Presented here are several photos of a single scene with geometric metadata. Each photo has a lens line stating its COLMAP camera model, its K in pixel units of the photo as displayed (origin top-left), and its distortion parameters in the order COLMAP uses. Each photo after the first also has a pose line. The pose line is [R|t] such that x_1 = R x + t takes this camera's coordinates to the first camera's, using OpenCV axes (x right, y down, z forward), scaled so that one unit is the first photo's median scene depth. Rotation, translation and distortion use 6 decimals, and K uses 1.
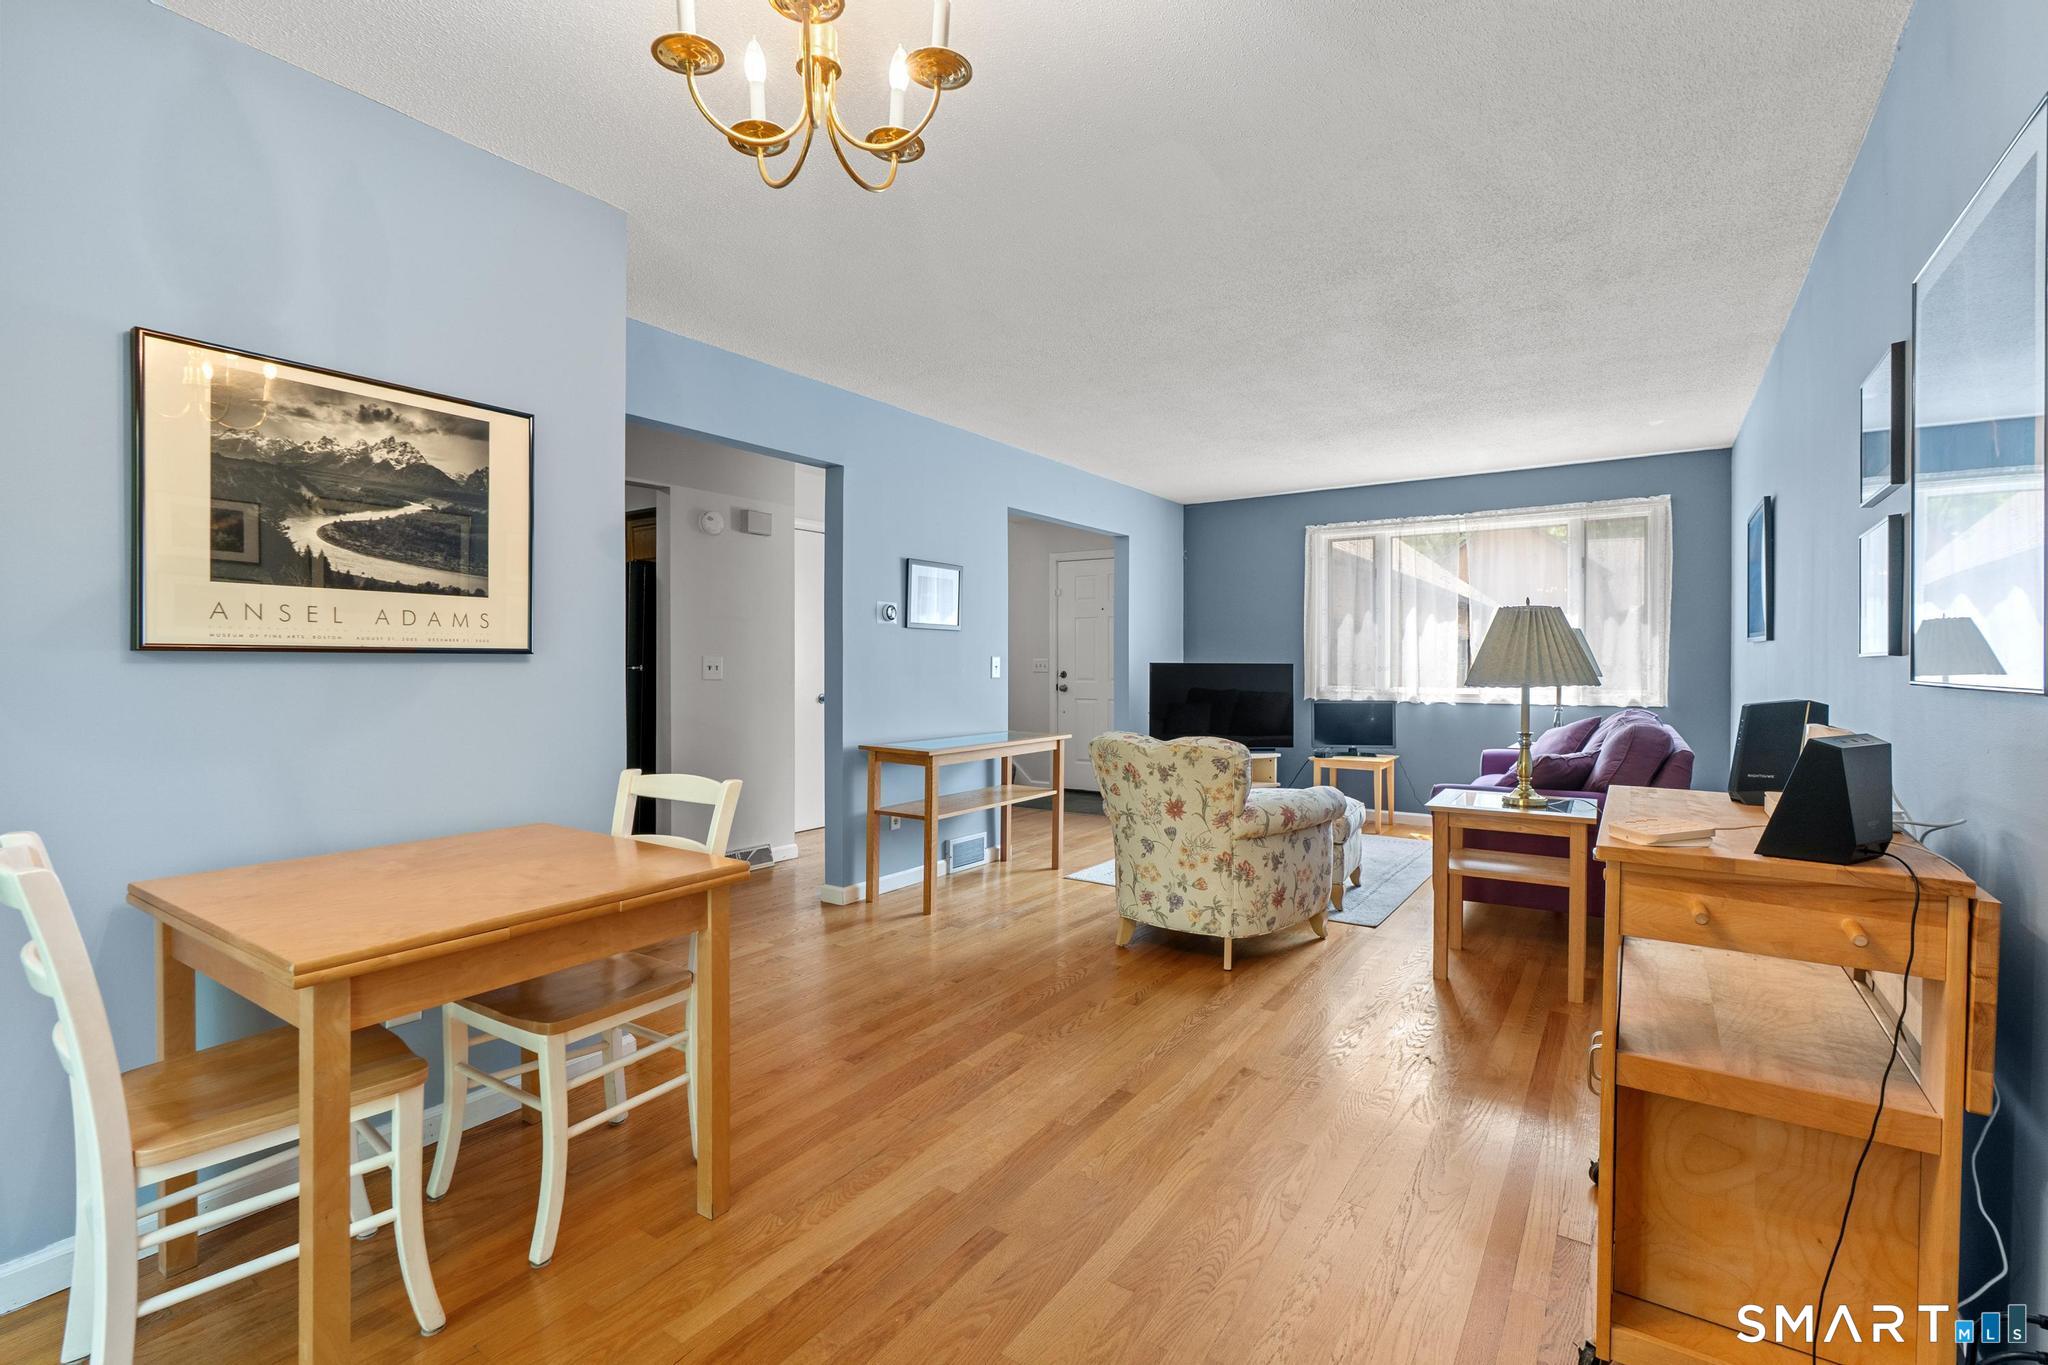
lens RADIAL K [[916.6, 0, 1020.2], [0, 916.6, 671.9], [0, 0, 1]] dist [0.001043, 0.000401]
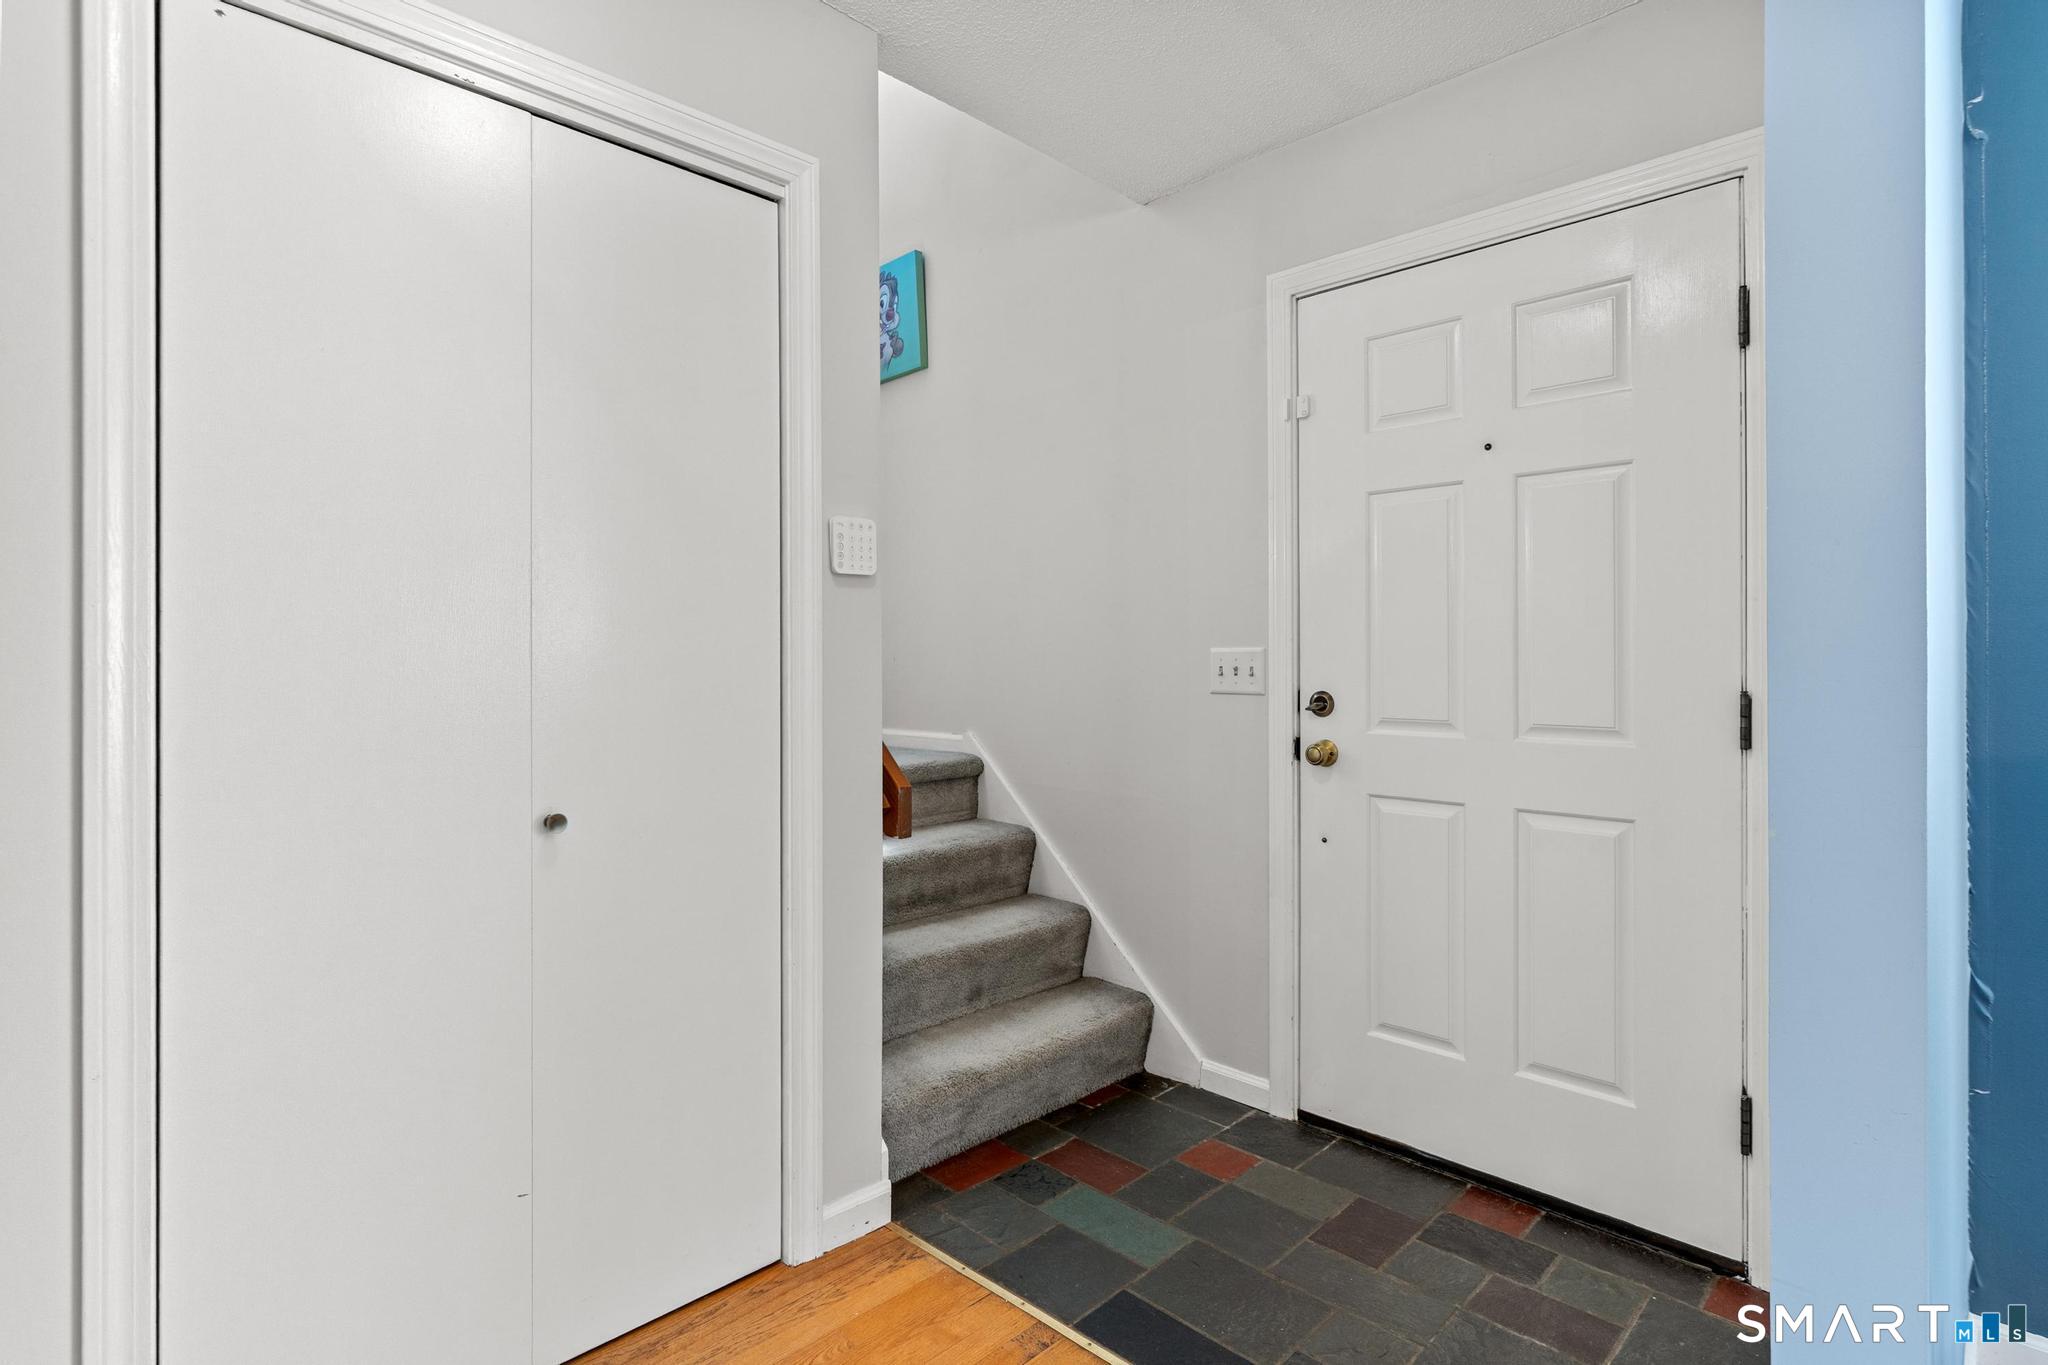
lens RADIAL K [[1016.4, 0, 1026.1], [0, 1016.4, 675.2], [0, 0, 1]] dist [0.000991, 0.002855]
pose [[0.980509, -0.004578, -0.196419, 0.020356], [0.003315, 0.999972, -0.006758, -0.003575], [0.196444, 0.005976, 0.980497, 0.680116]]
